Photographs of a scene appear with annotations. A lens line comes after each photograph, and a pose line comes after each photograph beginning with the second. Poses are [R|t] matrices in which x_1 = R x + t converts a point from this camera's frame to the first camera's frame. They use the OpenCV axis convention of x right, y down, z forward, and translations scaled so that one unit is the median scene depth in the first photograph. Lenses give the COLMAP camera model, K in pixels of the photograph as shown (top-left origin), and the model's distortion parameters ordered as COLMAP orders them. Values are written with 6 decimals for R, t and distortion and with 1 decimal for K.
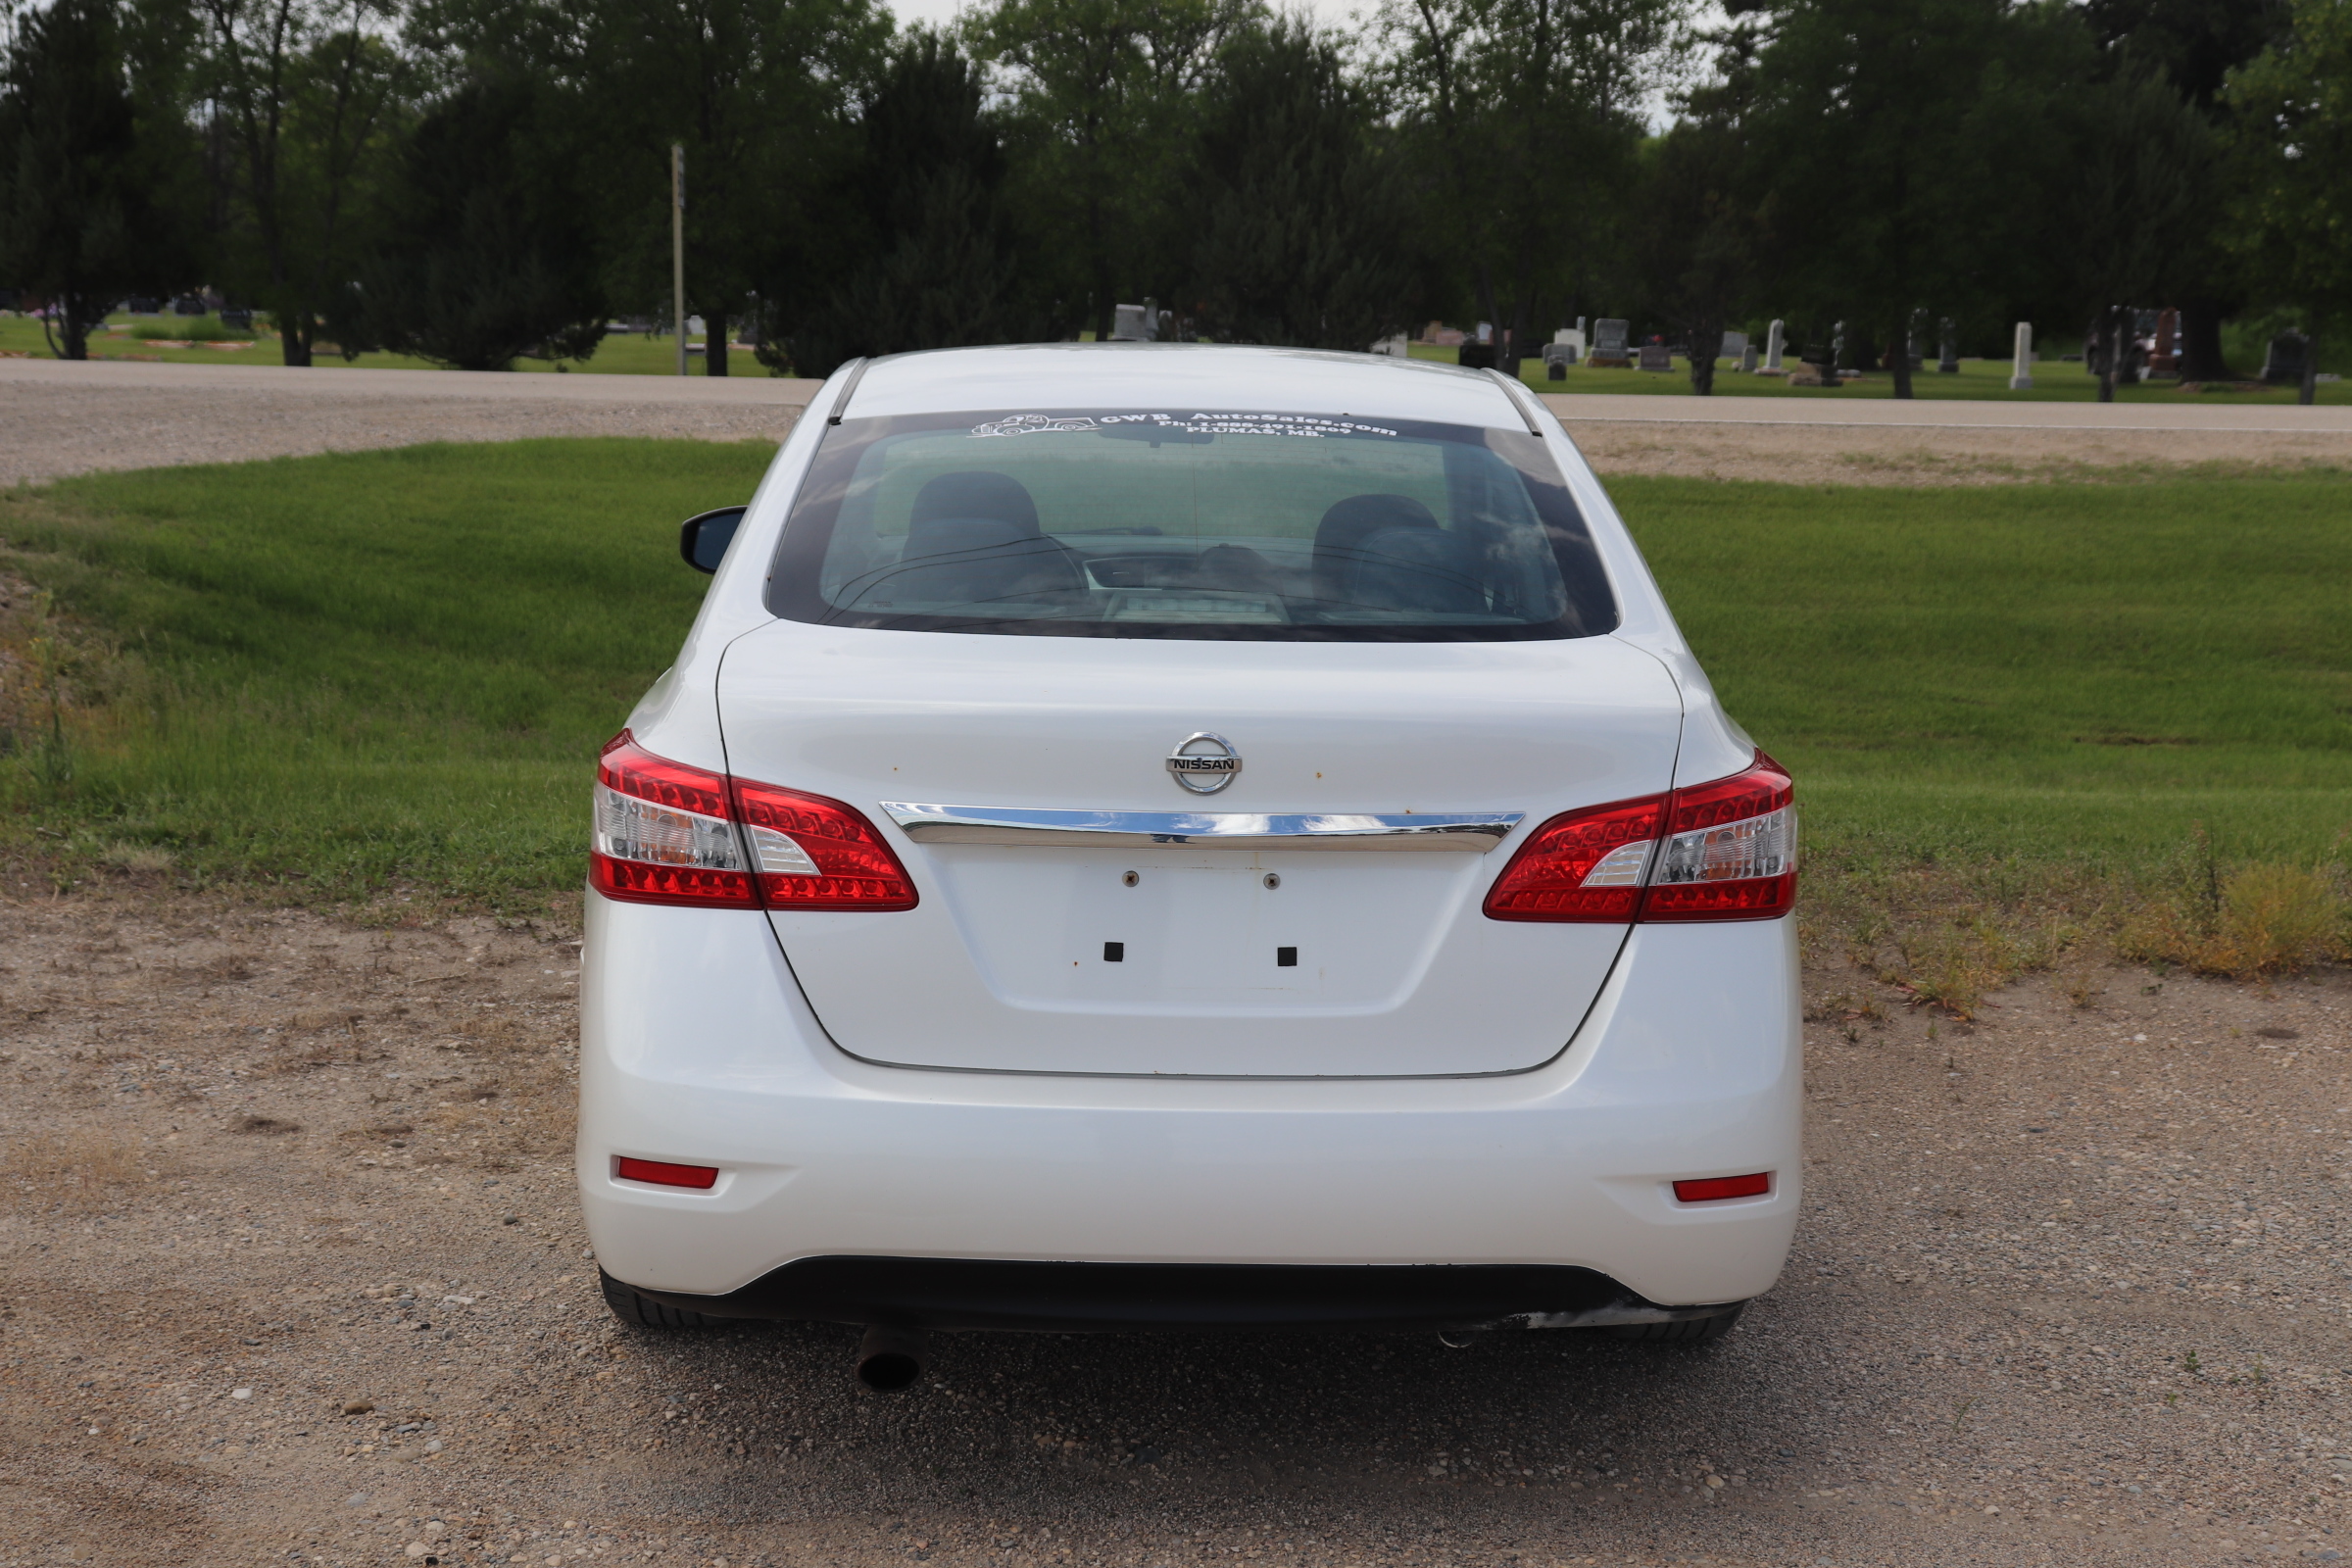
lens RADIAL K [[3439.0, 0, 1176.0], [0, 3439.0, 784.0], [0, 0, 1]] dist [0.087096, 0.200868]
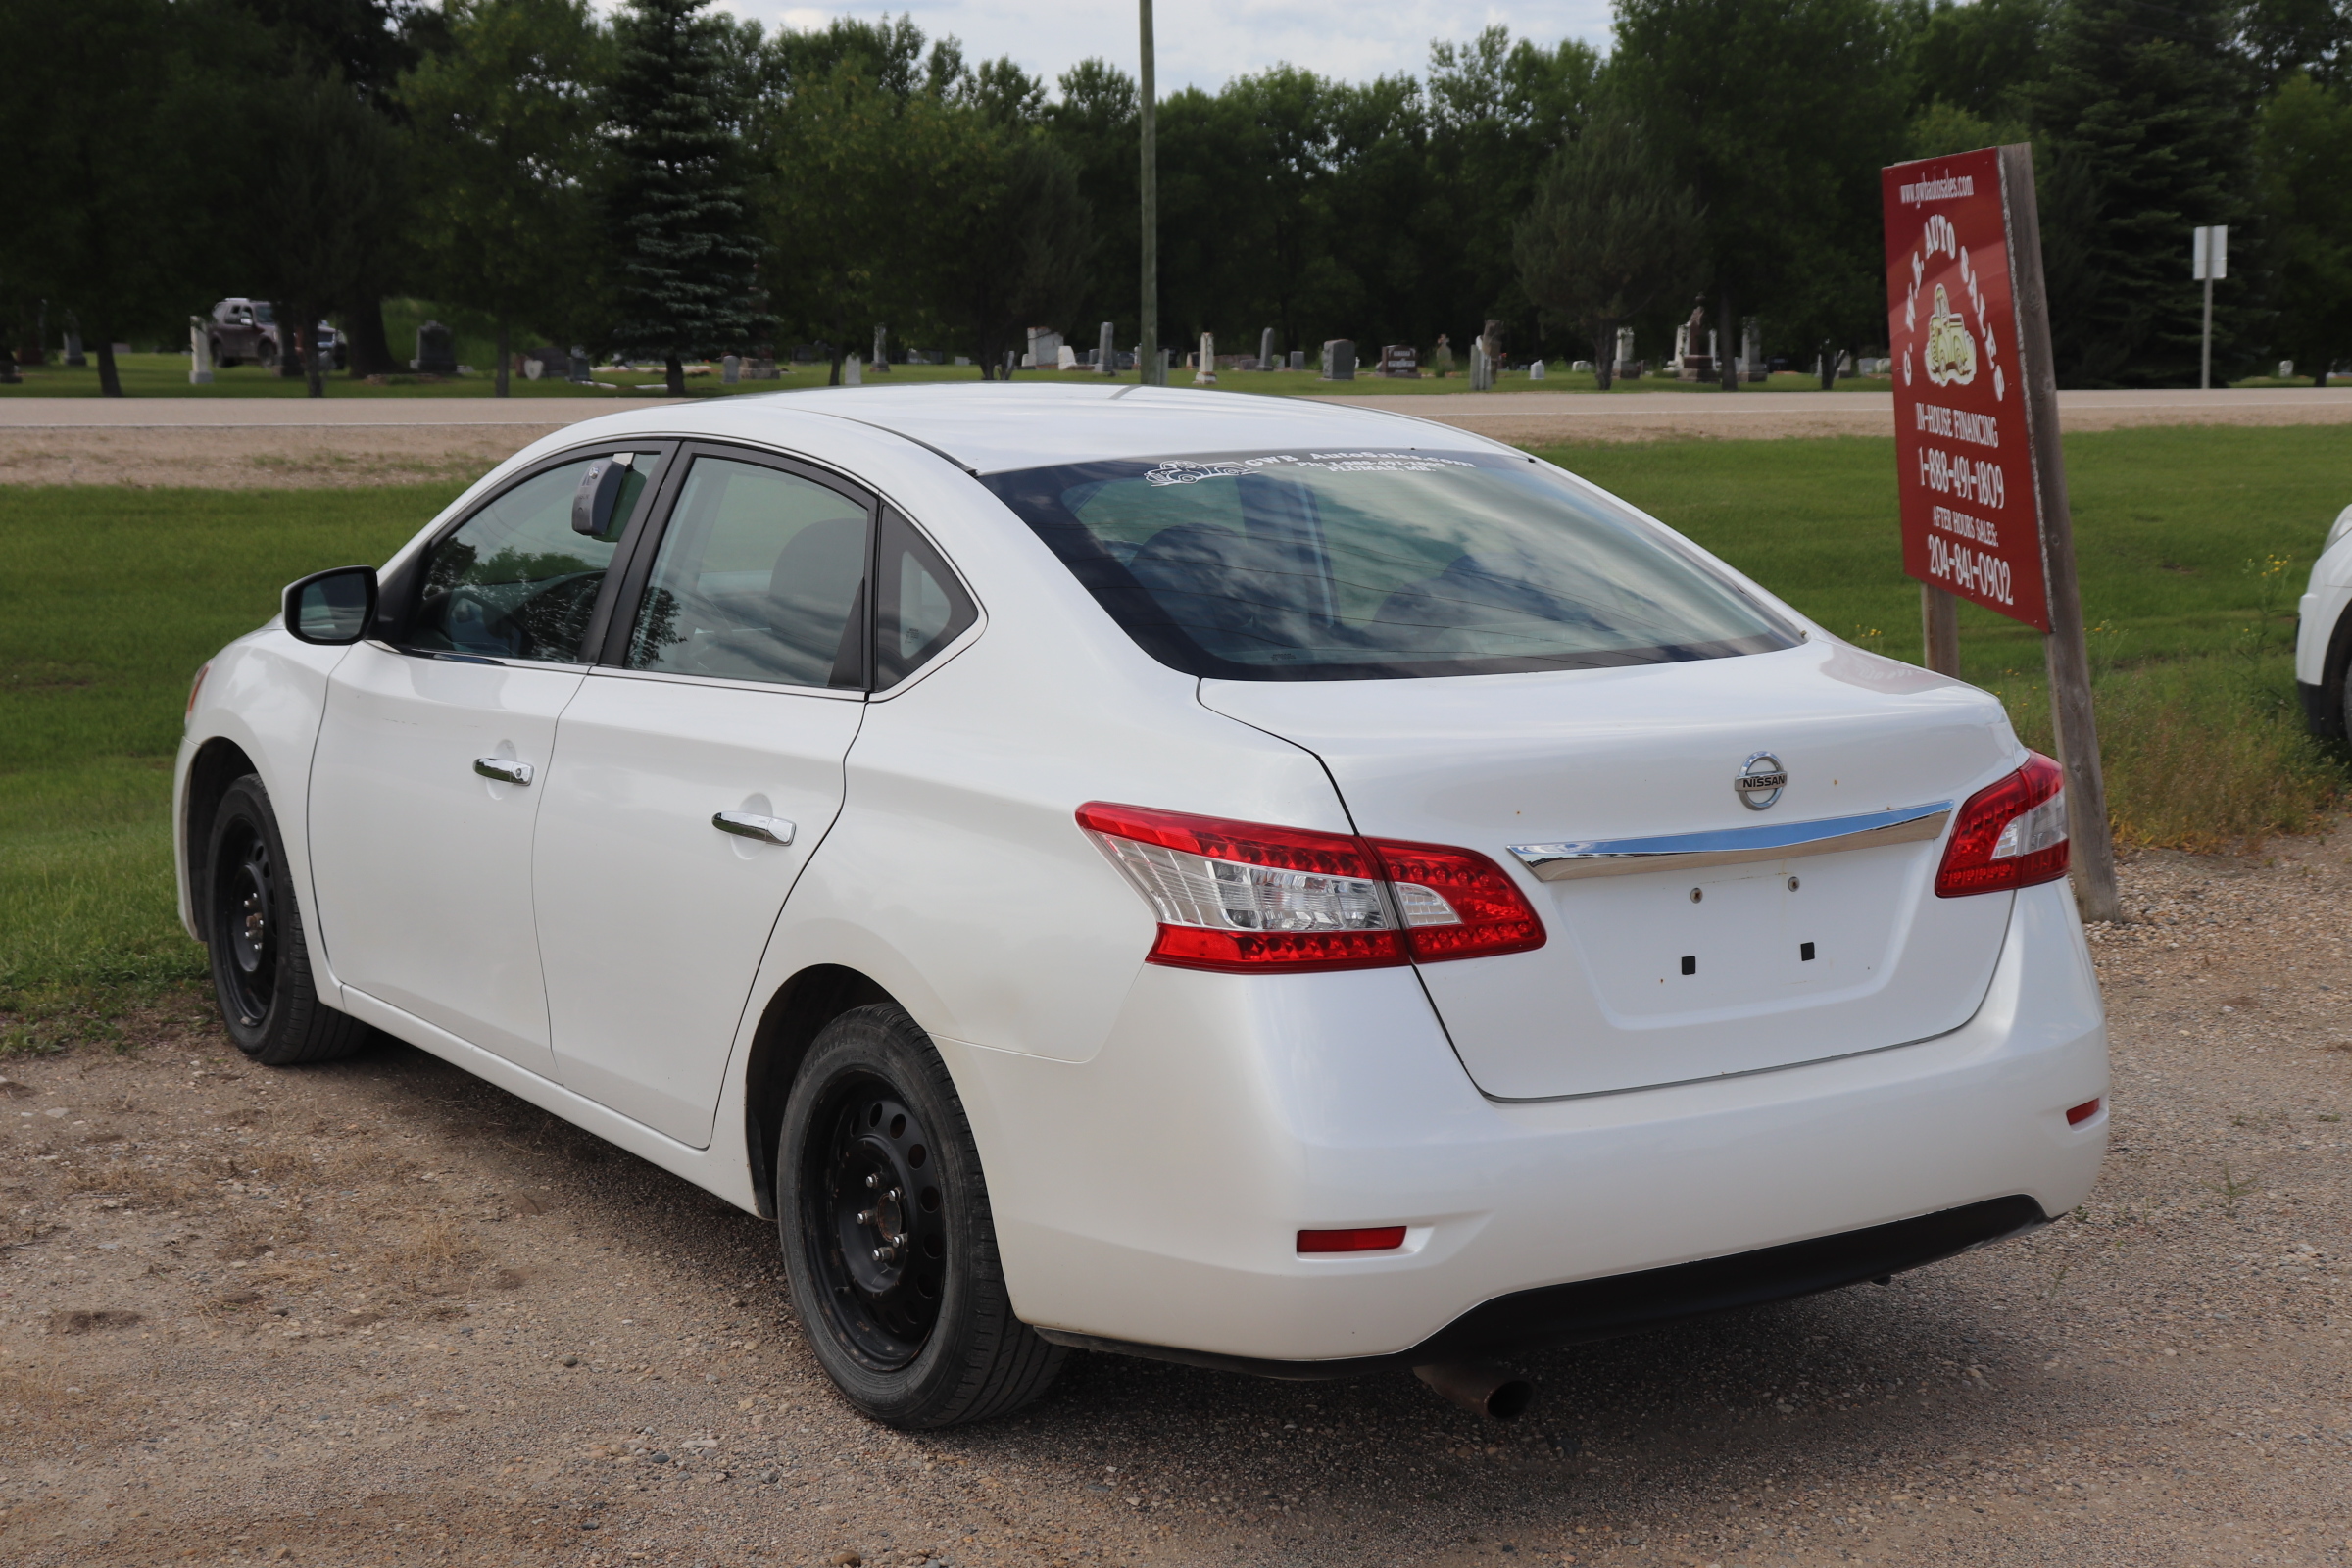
lens RADIAL K [[3439.0, 0, 1176.0], [0, 3439.0, 784.0], [0, 0, 1]] dist [0.087096, 0.200868]
pose [[0.838290, -0.087461, 0.538164, -0.190306], [0.085539, 0.995924, 0.028613, -0.013470], [-0.538473, 0.022048, 0.842354, 0.050423]]
